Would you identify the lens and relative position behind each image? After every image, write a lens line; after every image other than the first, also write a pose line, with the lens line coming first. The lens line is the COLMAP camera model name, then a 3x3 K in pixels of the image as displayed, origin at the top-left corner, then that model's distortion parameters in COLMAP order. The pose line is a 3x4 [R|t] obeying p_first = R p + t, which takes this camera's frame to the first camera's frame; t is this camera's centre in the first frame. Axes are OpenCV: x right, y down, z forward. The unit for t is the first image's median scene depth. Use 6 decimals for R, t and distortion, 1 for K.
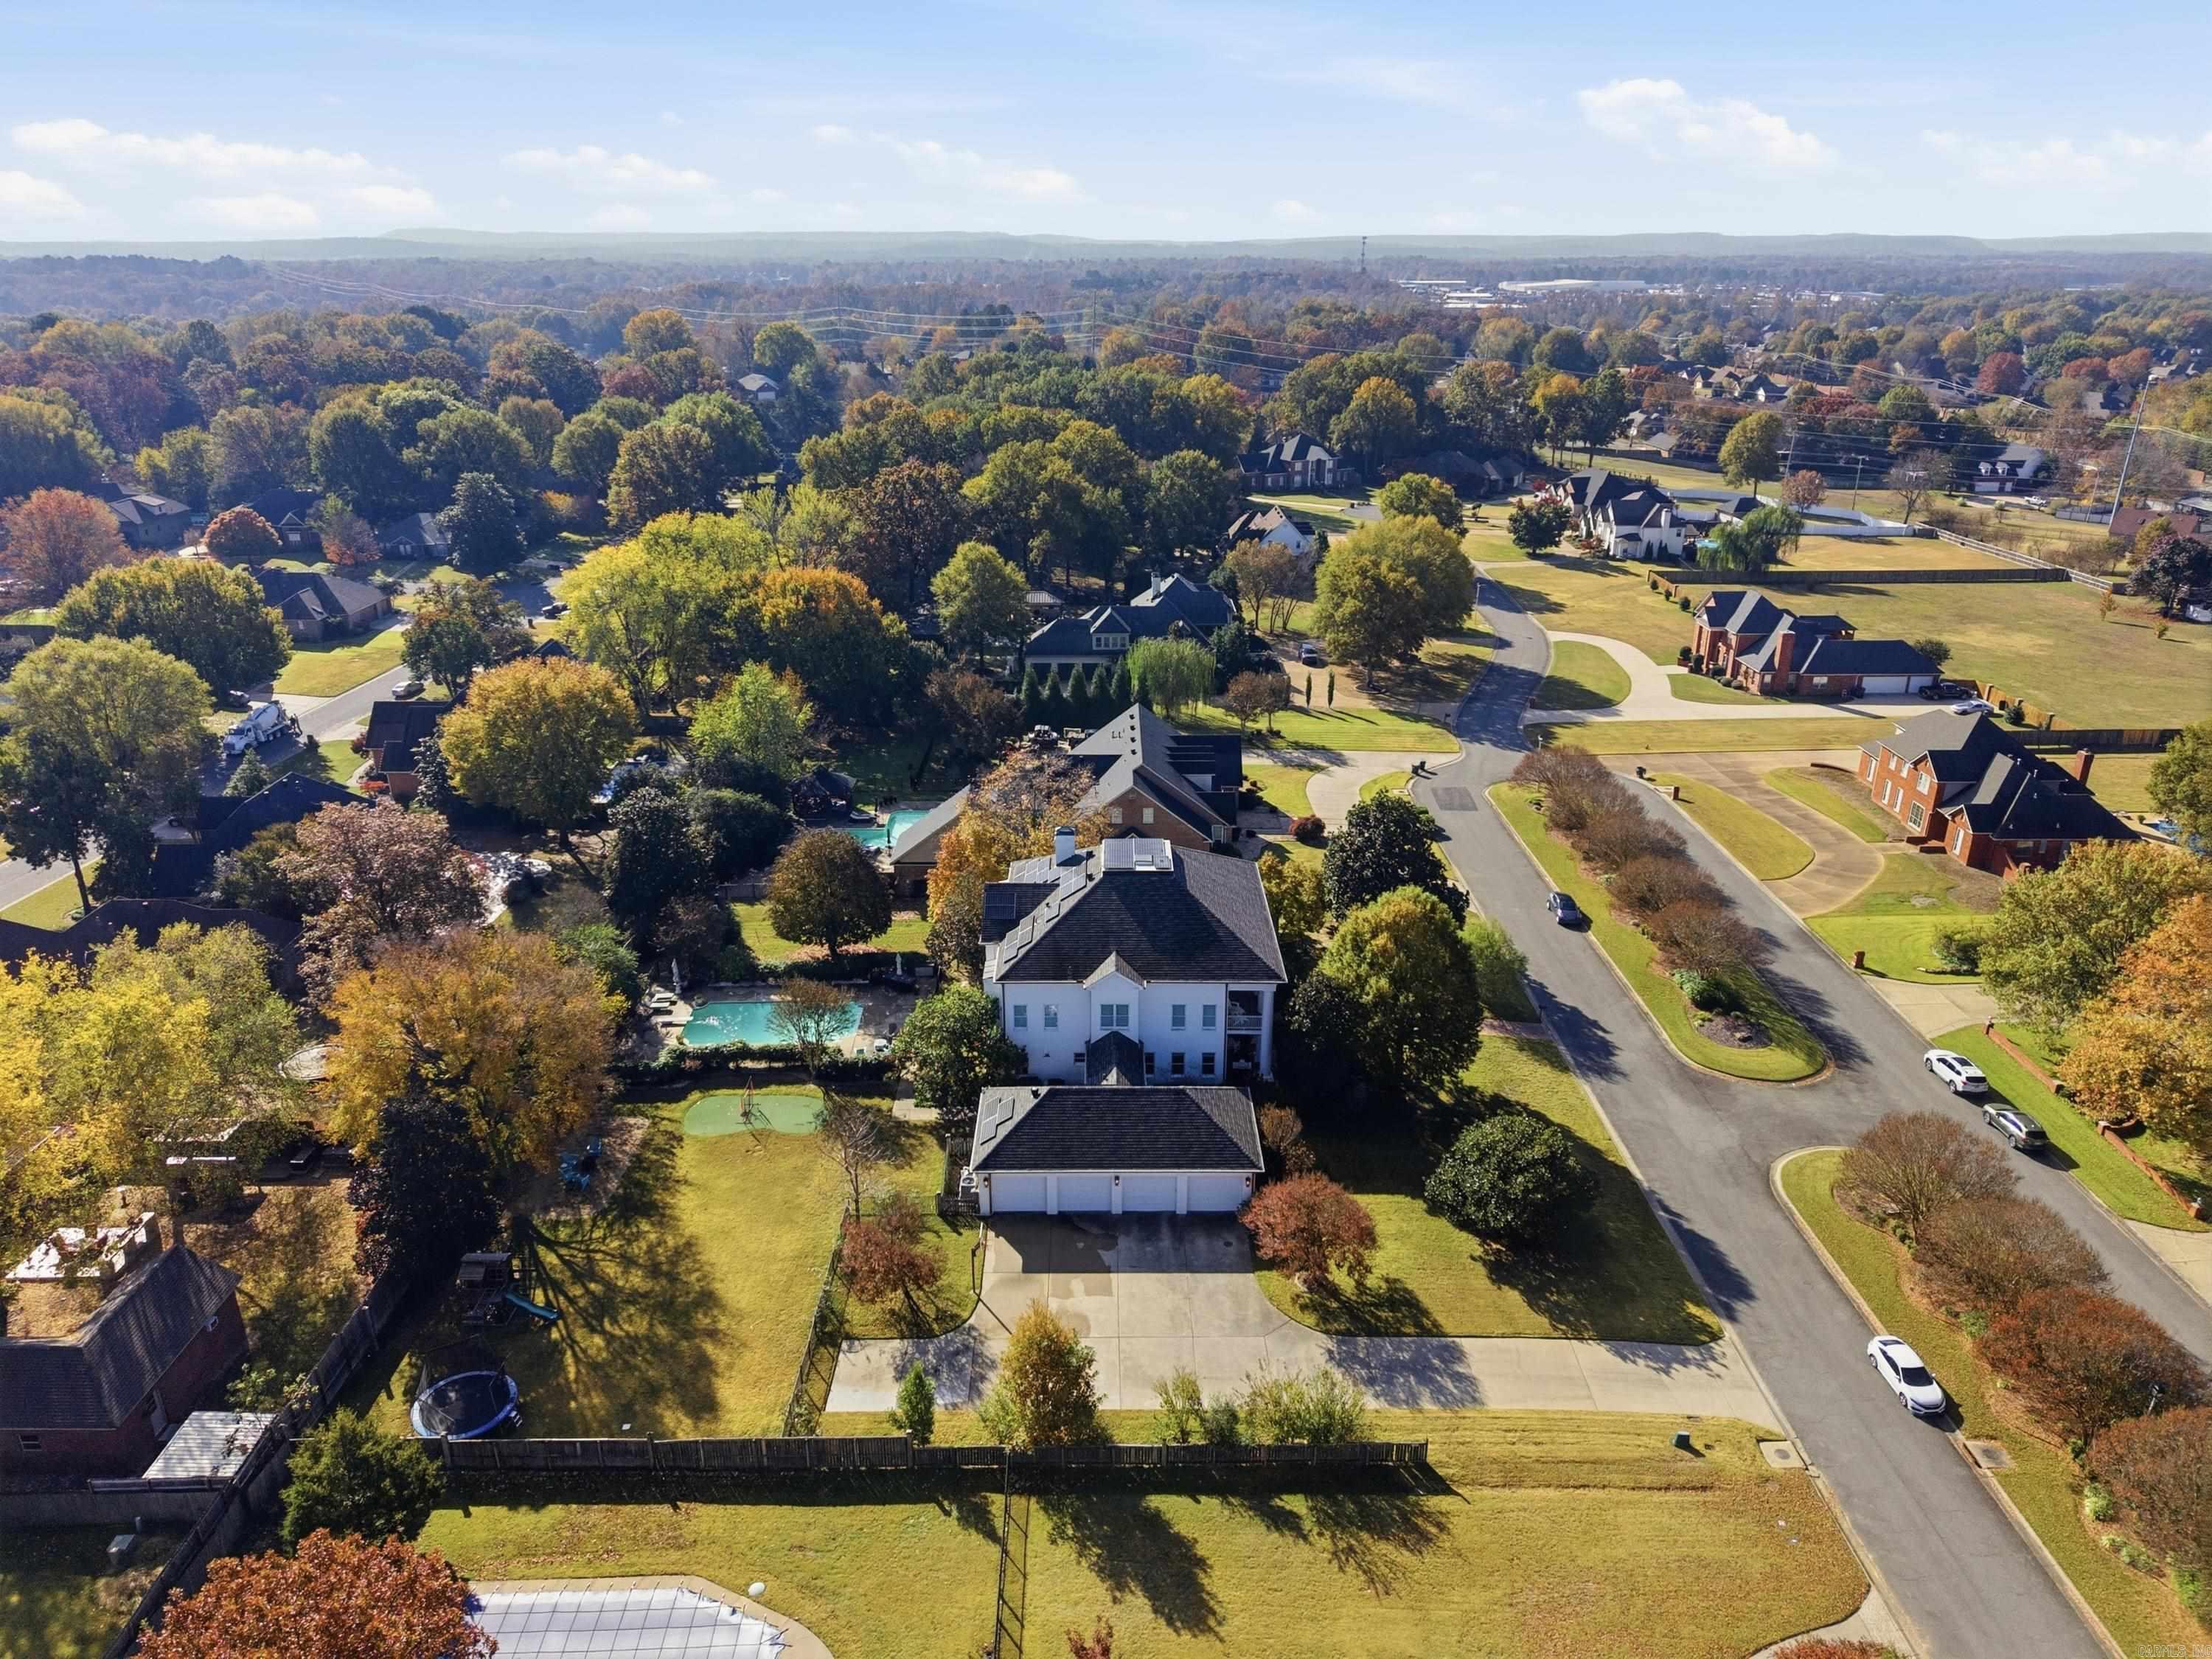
lens RADIAL K [[1490.3, 0, 1100.6], [0, 1490.3, 823.3], [0, 0, 1]] dist [0.022987, -0.025821]
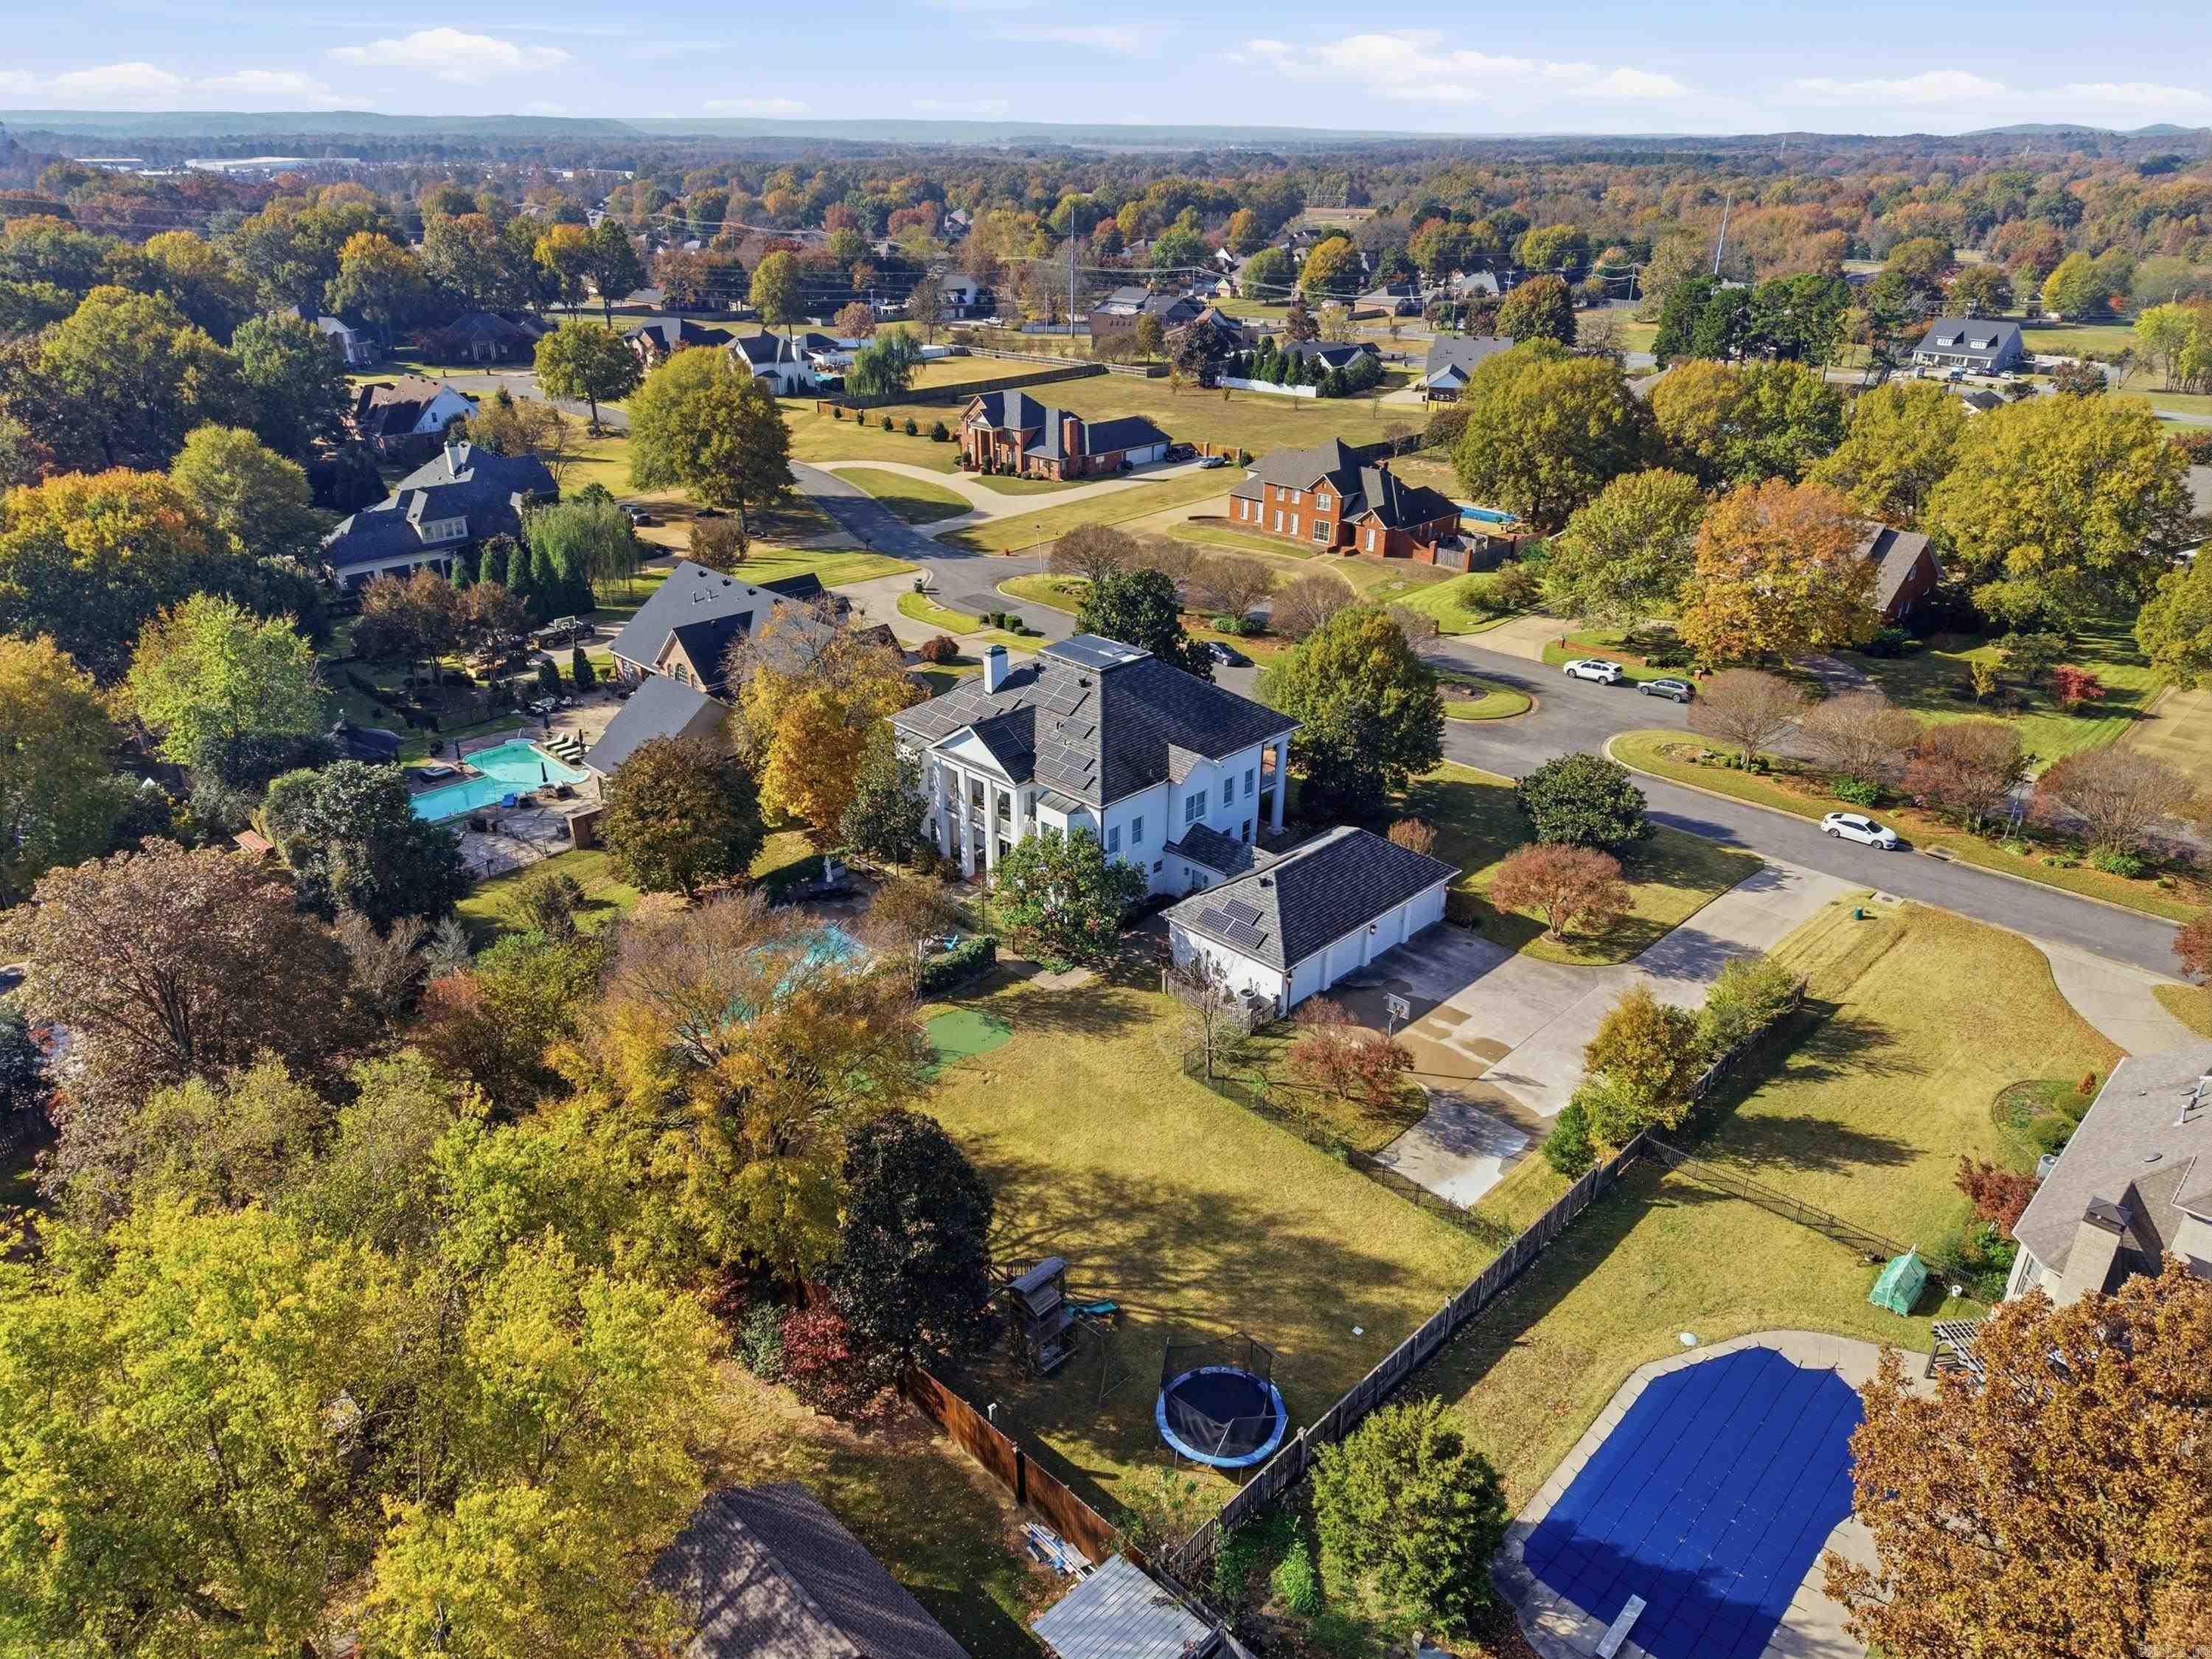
lens RADIAL K [[1490.3, 0, 1099.0], [0, 1490.3, 832.0], [0, 0, 1]] dist [0.022987, -0.025821]
pose [[0.694978, -0.296488, 0.655057, -0.553348], [0.251050, 0.953750, 0.165331, -0.021929], [-0.673779, 0.049551, 0.737269, 0.298033]]
